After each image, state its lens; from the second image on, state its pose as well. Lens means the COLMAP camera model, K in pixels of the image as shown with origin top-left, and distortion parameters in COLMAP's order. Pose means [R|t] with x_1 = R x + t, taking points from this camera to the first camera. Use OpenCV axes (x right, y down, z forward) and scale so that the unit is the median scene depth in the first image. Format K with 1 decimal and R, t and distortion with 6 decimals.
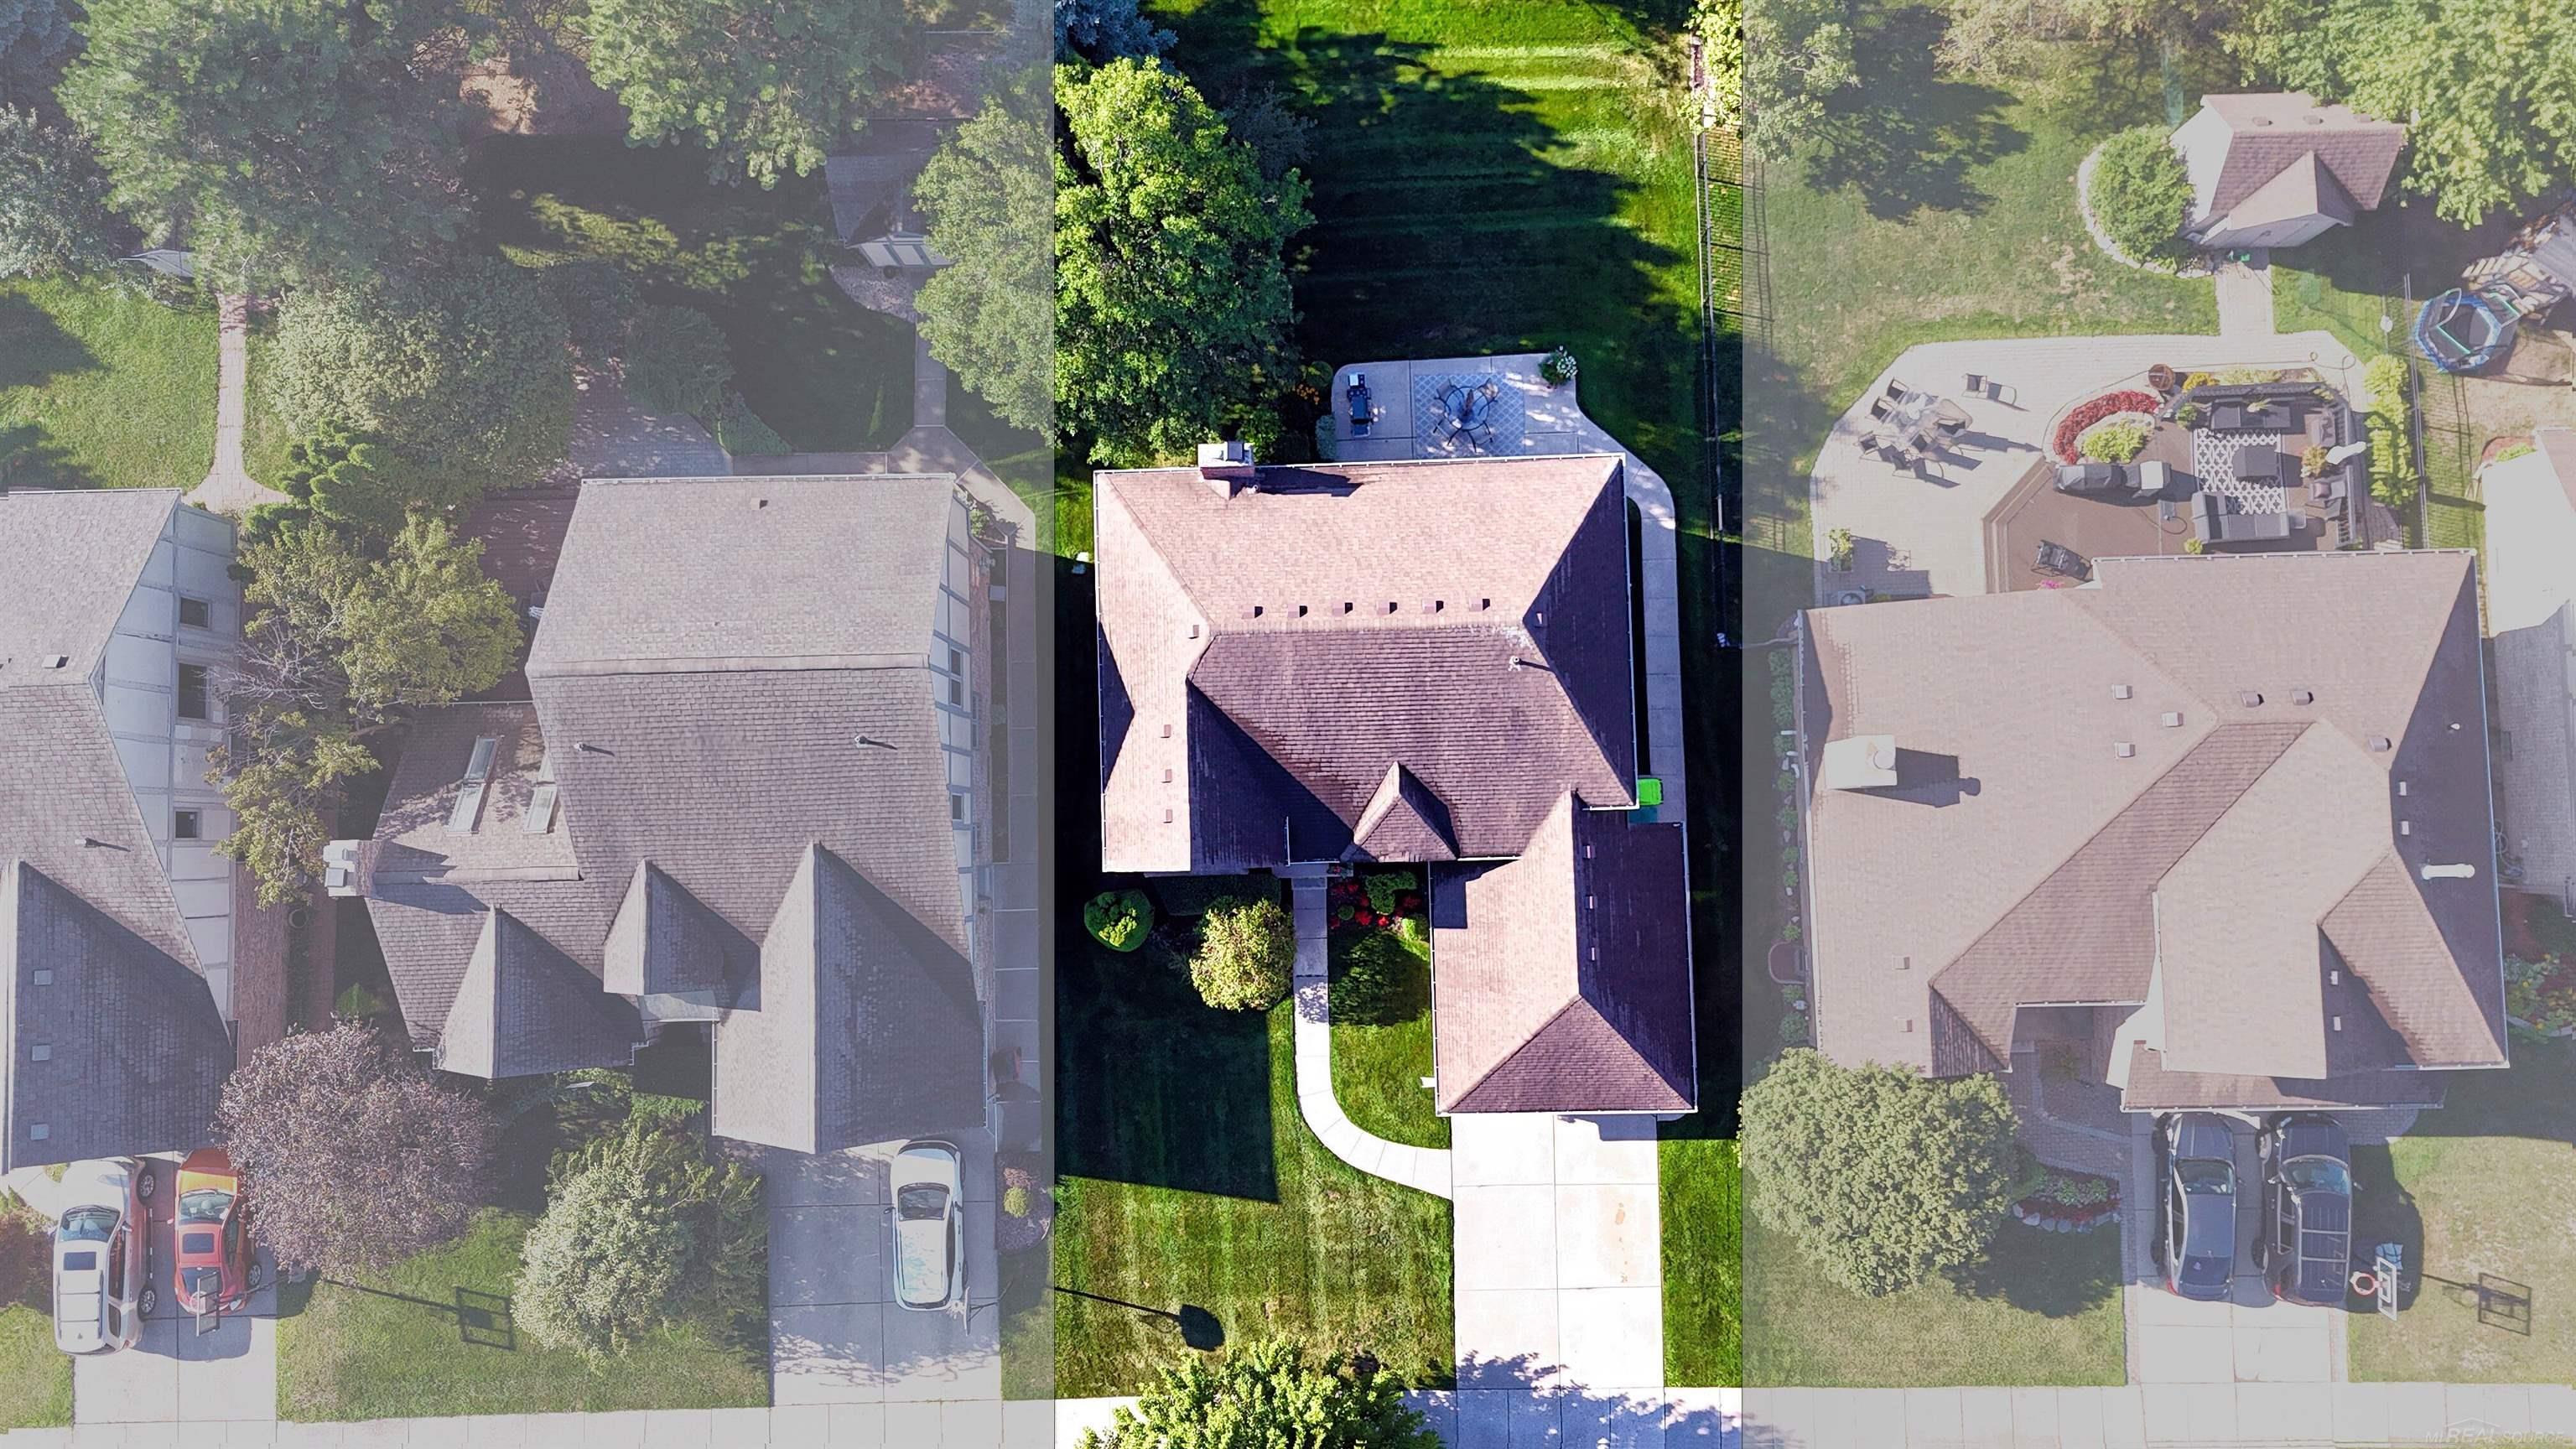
lens RADIAL K [[1888.0, 0, 1351.7], [0, 1888.0, 679.4], [0, 0, 1]] dist [0.099036, 0.000333]
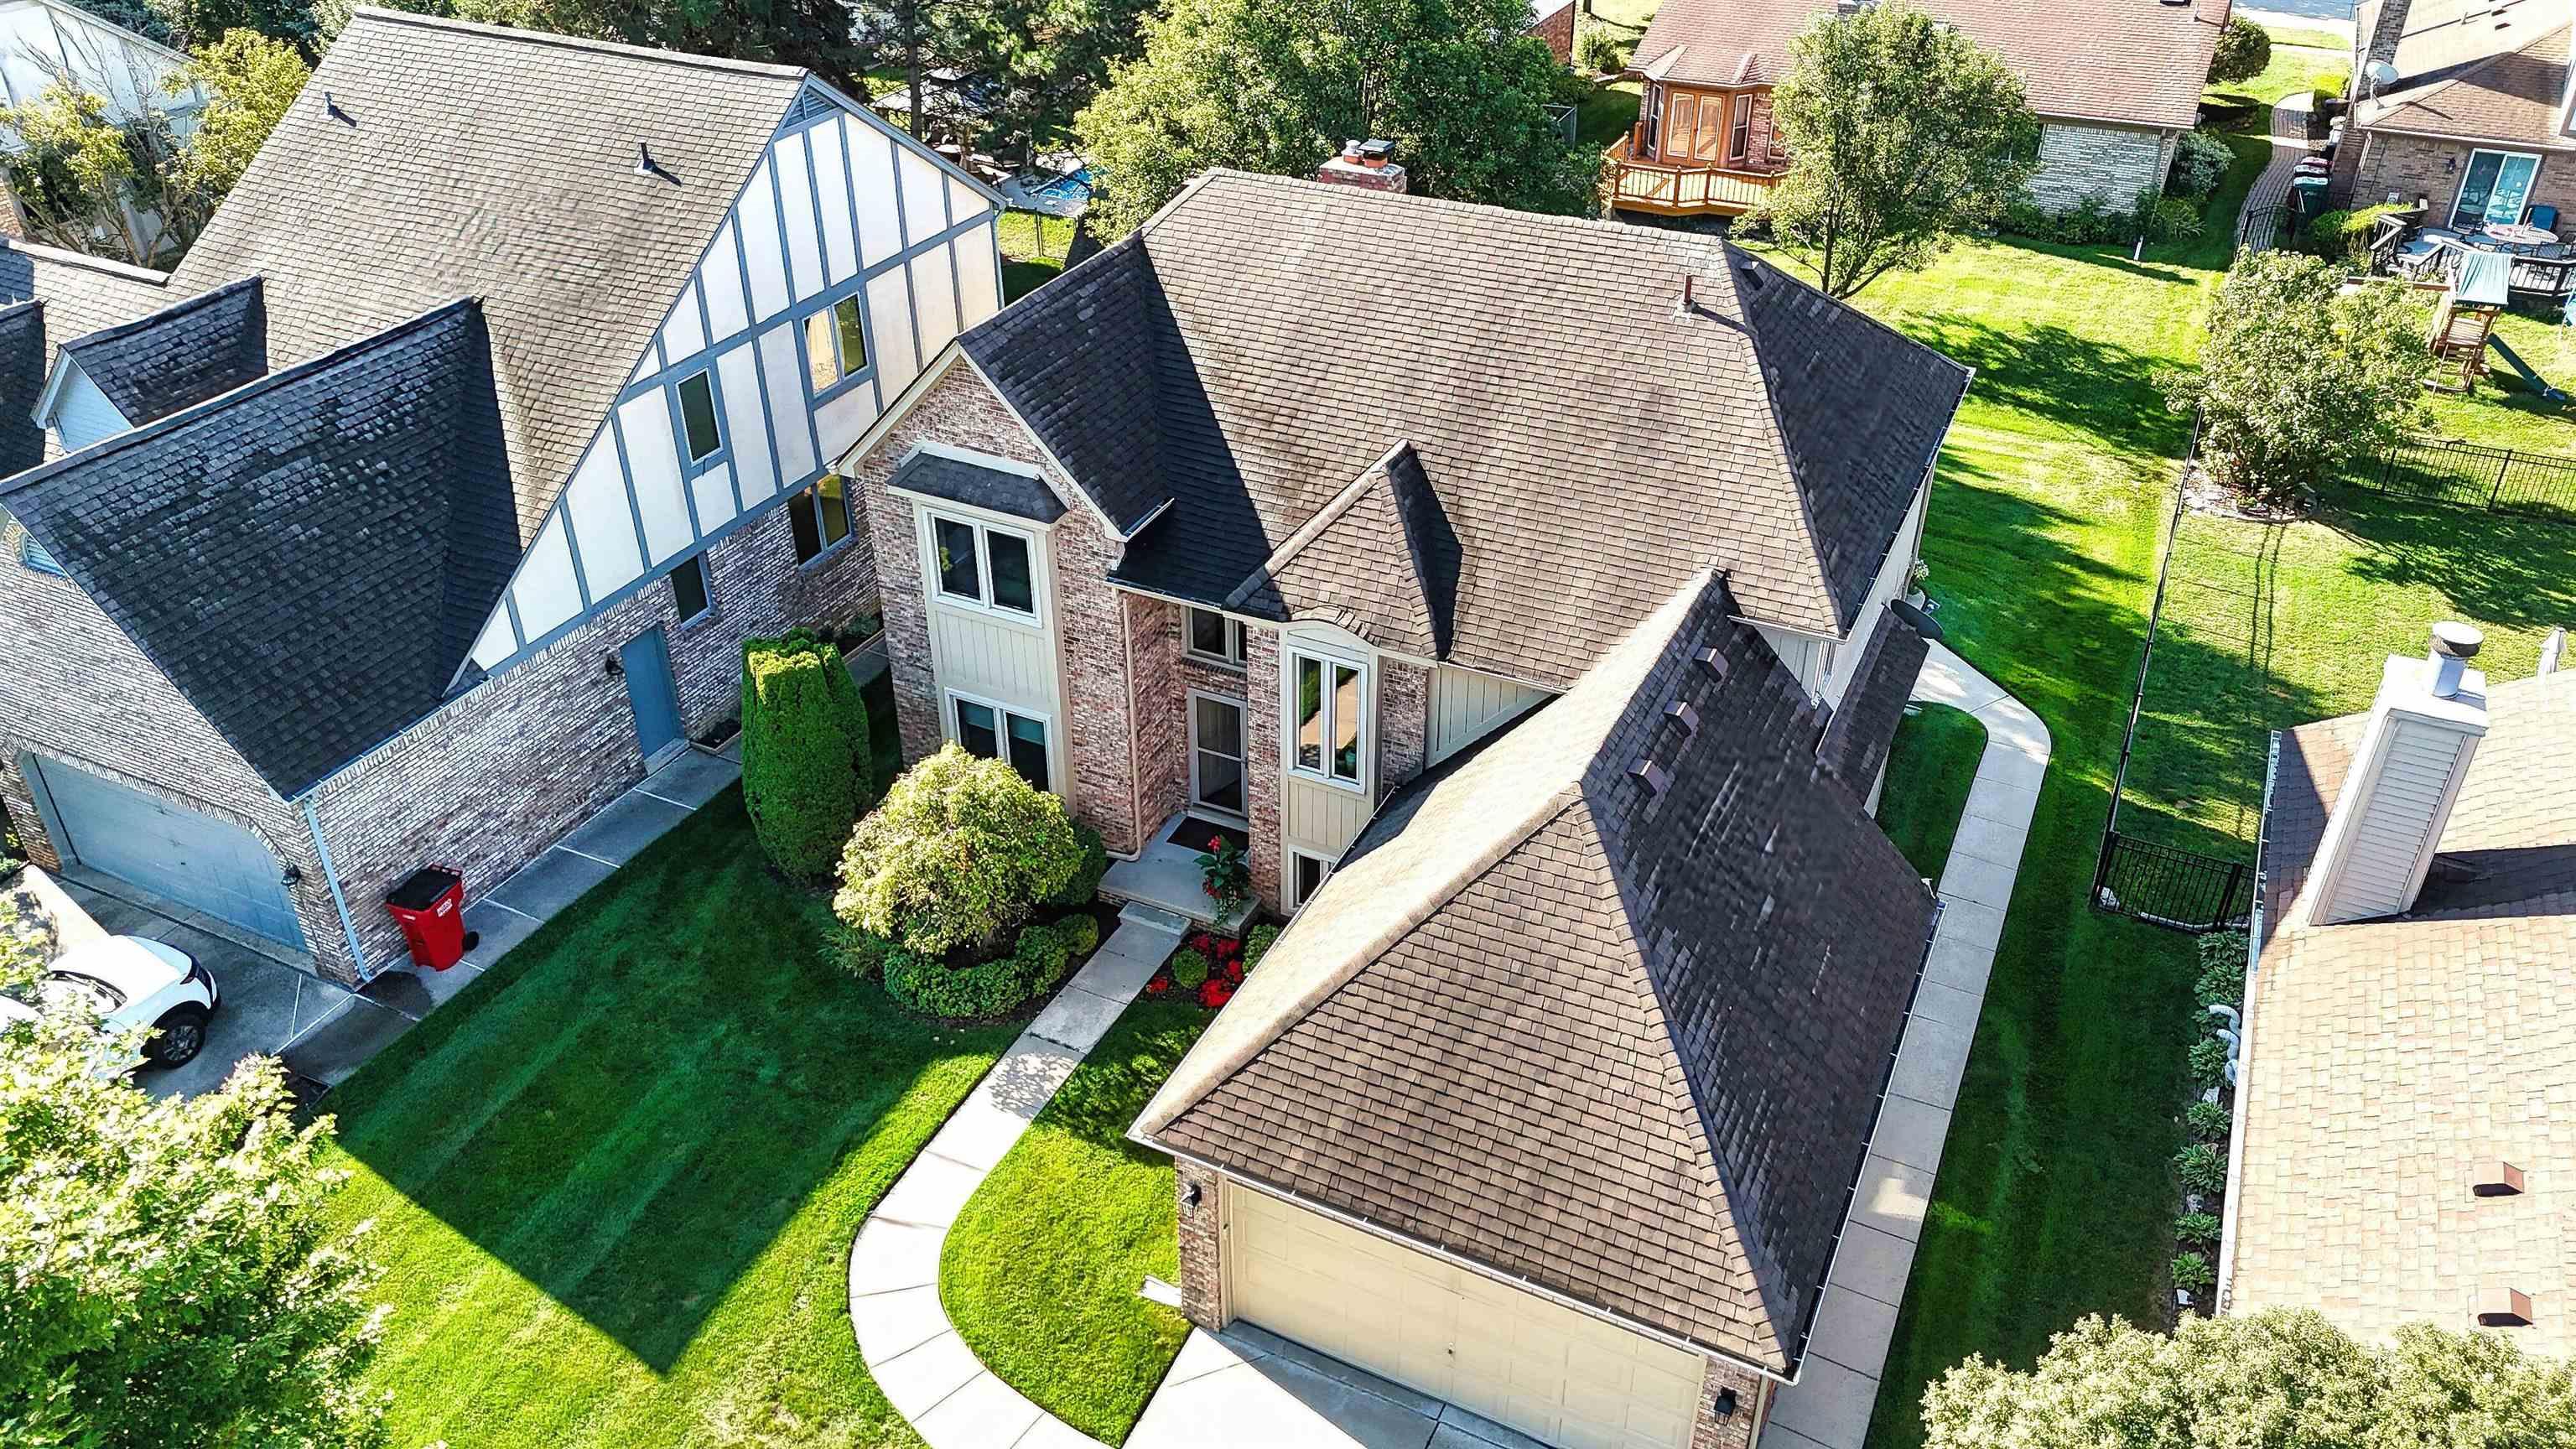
lens RADIAL K [[1841.6, 0, 1288.0], [0, 1841.6, 724.5], [0, 0, 1]] dist [0.011565, 0.001152]
pose [[0.884498, 0.236686, -0.402049, 0.193346], [-0.462793, 0.554164, -0.691899, 0.401849], [0.059038, 0.798049, 0.599693, 0.671655]]
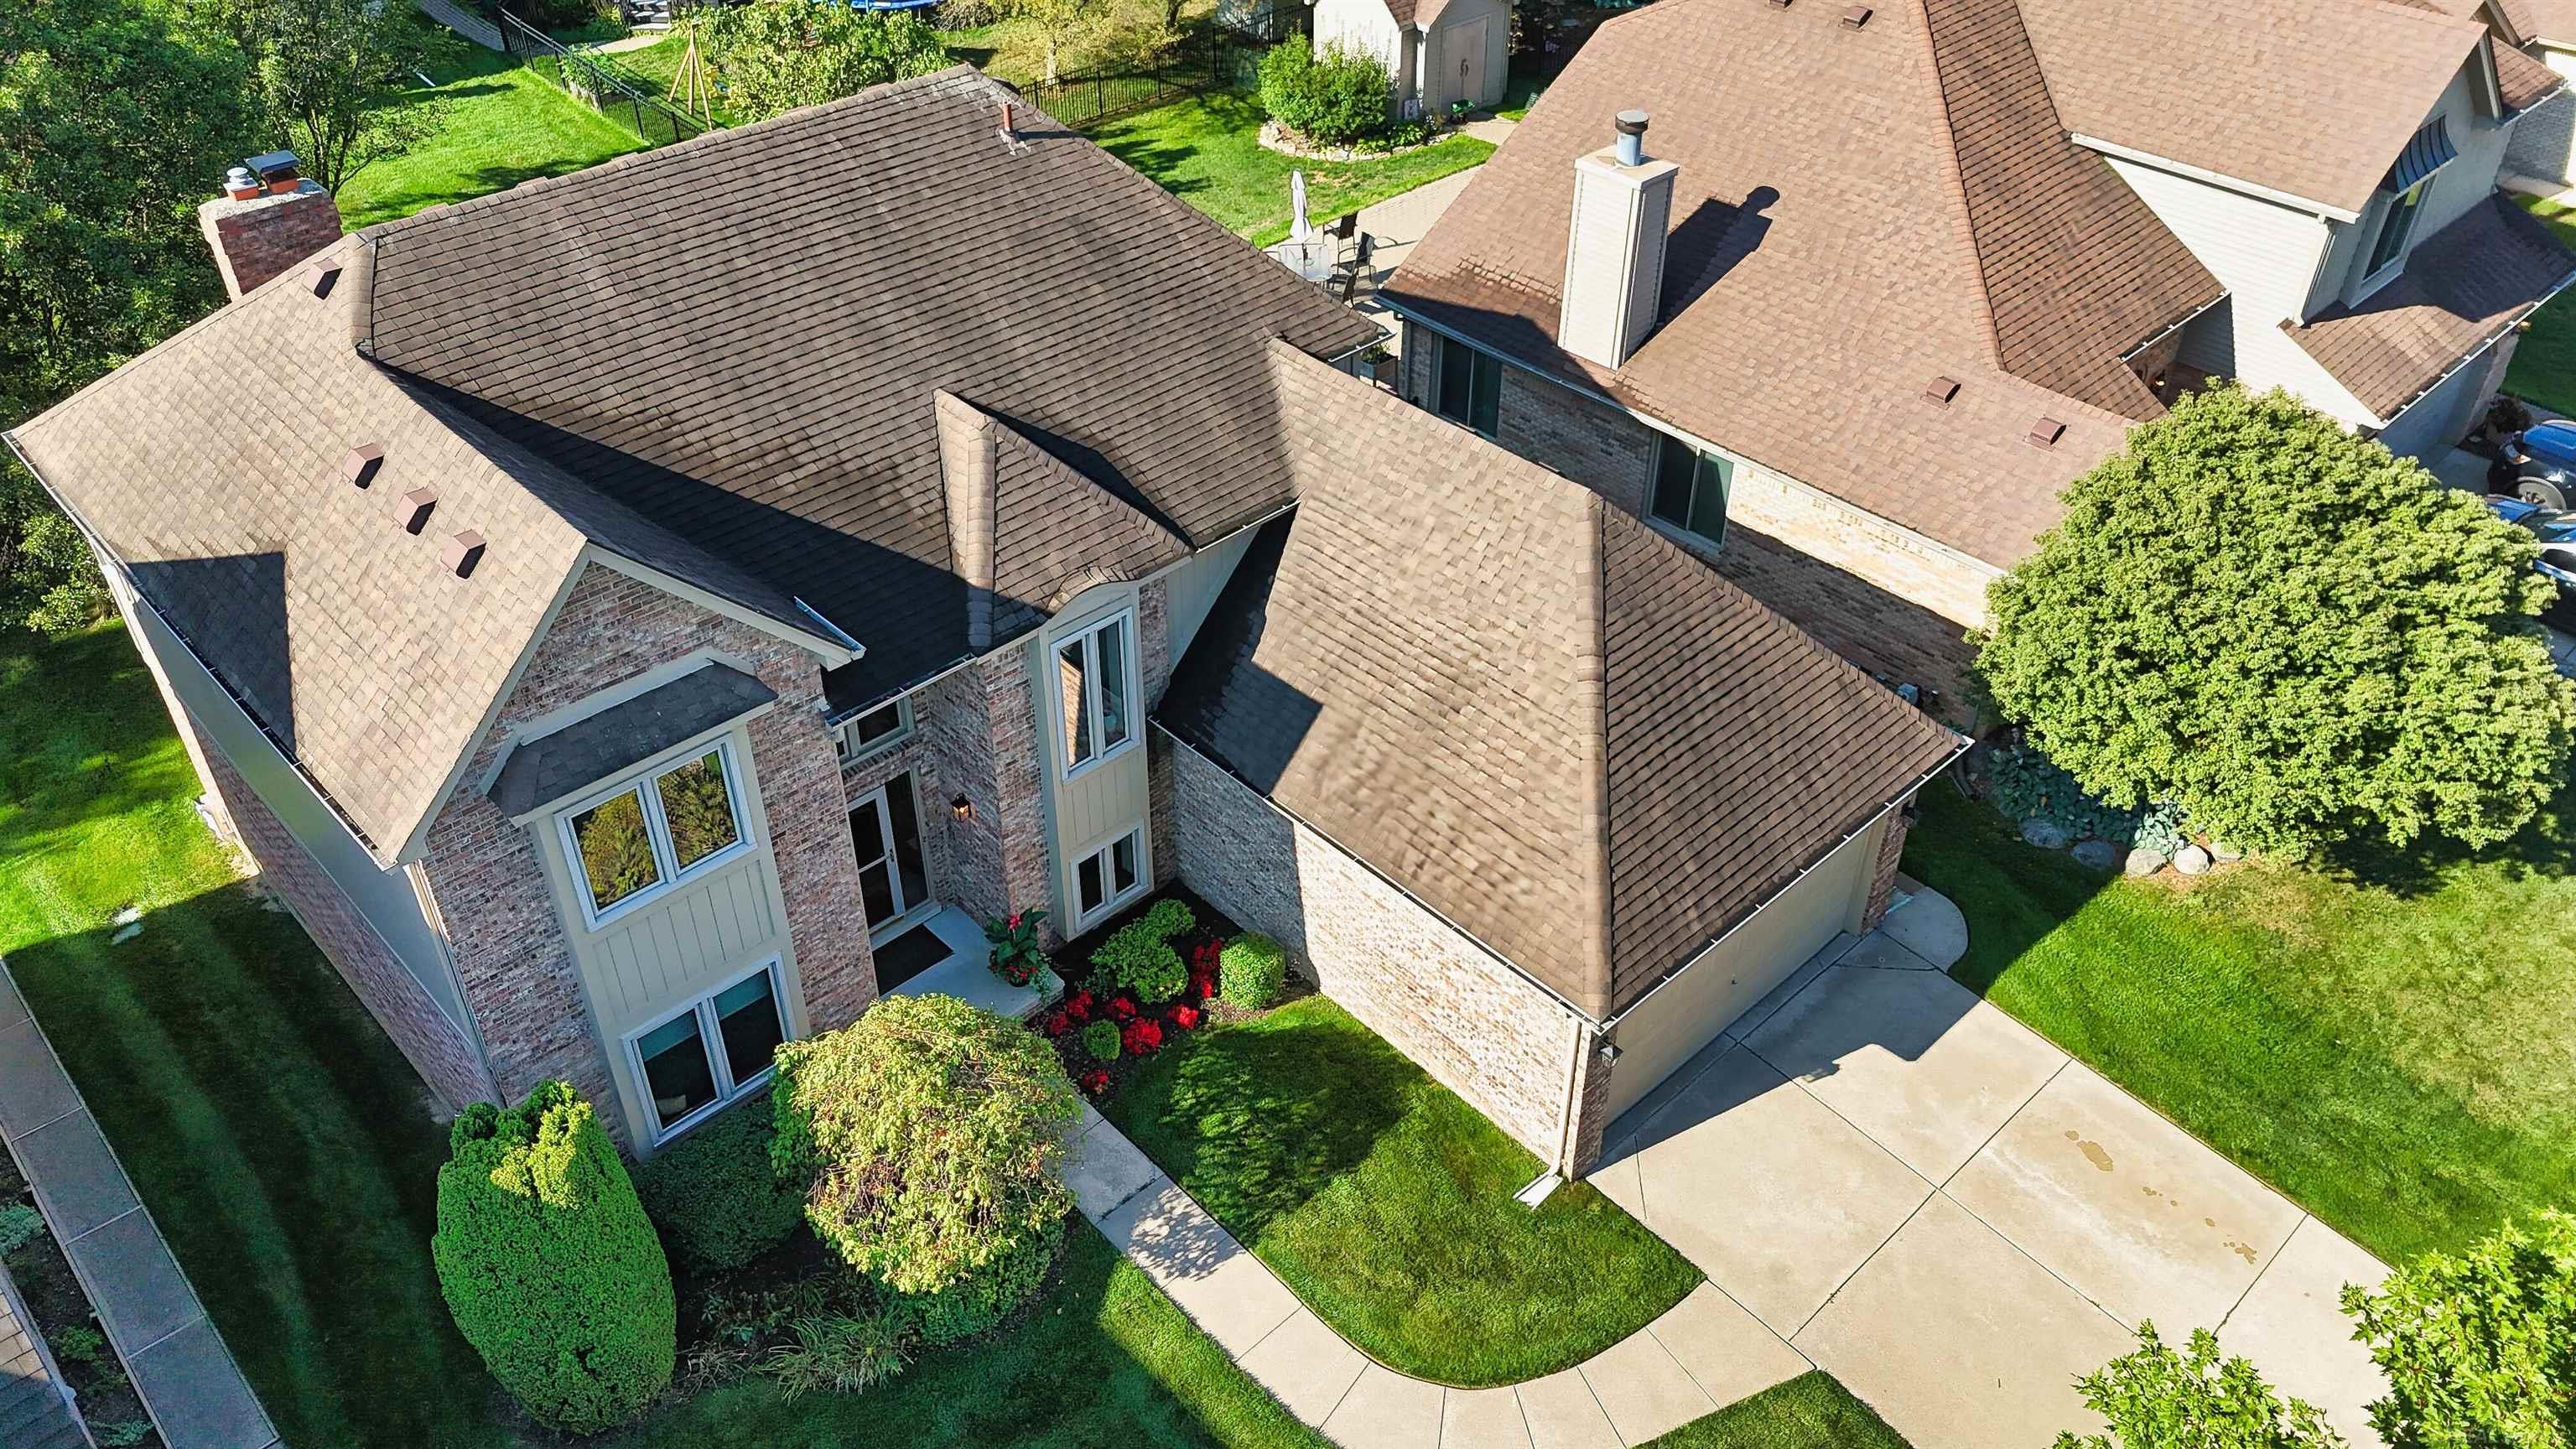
lens RADIAL K [[1841.6, 0, 1288.0], [0, 1841.6, 724.5], [0, 0, 1]] dist [0.011565, 0.001152]
pose [[0.744708, -0.416881, 0.521171, -0.153617], [0.665008, 0.529430, -0.526752, 0.325897], [-0.056331, 0.738860, 0.671500, 0.677454]]
